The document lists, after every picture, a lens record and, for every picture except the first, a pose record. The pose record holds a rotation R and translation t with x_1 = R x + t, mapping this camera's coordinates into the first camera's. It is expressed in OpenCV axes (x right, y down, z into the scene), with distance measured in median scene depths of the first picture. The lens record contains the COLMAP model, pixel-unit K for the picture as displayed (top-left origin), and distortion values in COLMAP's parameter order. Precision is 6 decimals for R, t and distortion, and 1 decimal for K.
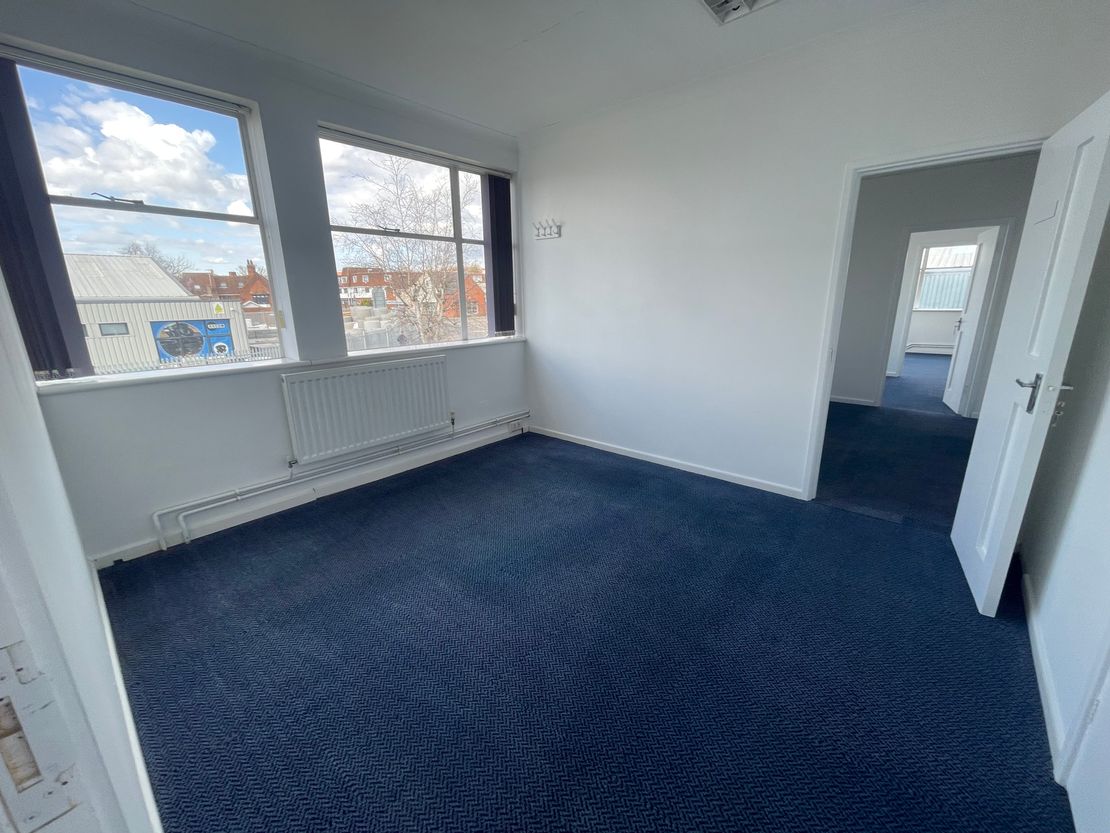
lens RADIAL K [[450.2, 0, 555.0], [0, 450.2, 416.5], [0, 0, 1]] dist [0.000747, 0.000781]
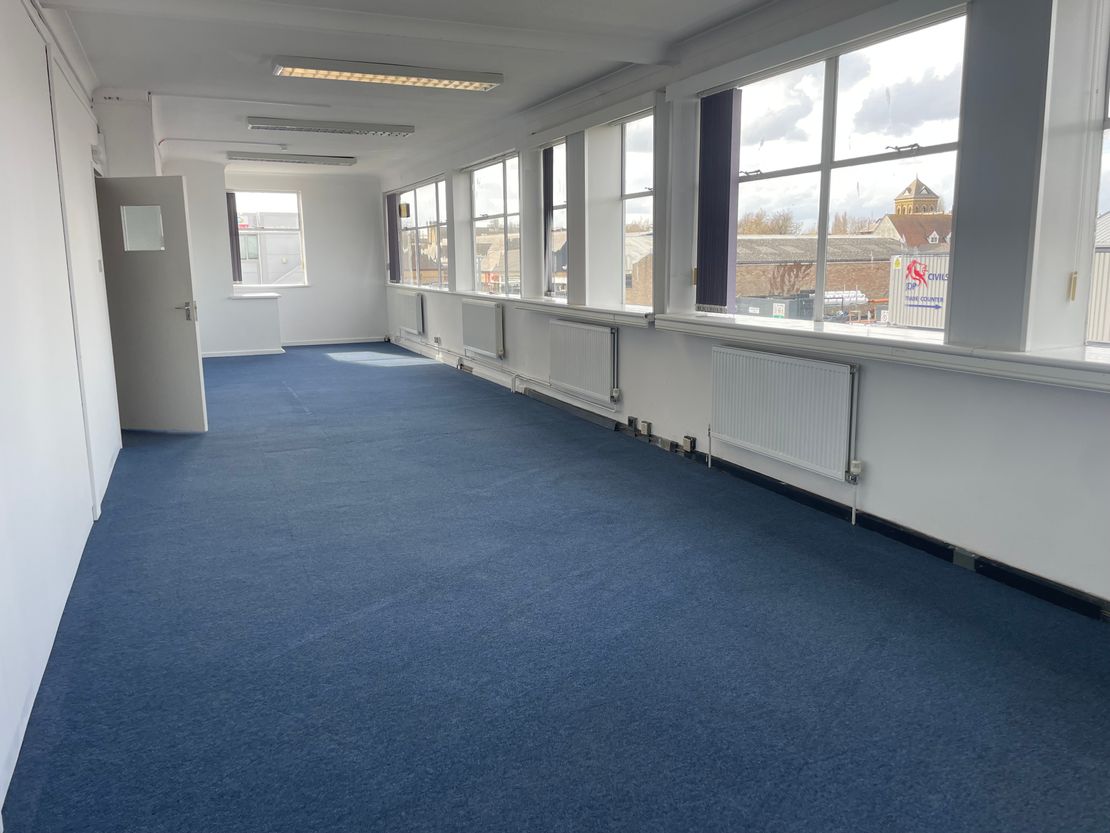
lens RADIAL K [[844.4, 0, 555.0], [0, 844.4, 416.5], [0, 0, 1]] dist [0.000486, -0.000114]
pose [[-0.421173, 0.183428, -0.888238, 1.303465], [-0.211858, 0.932347, 0.292993, -0.401990], [0.881890, 0.311581, -0.353819, 1.454702]]
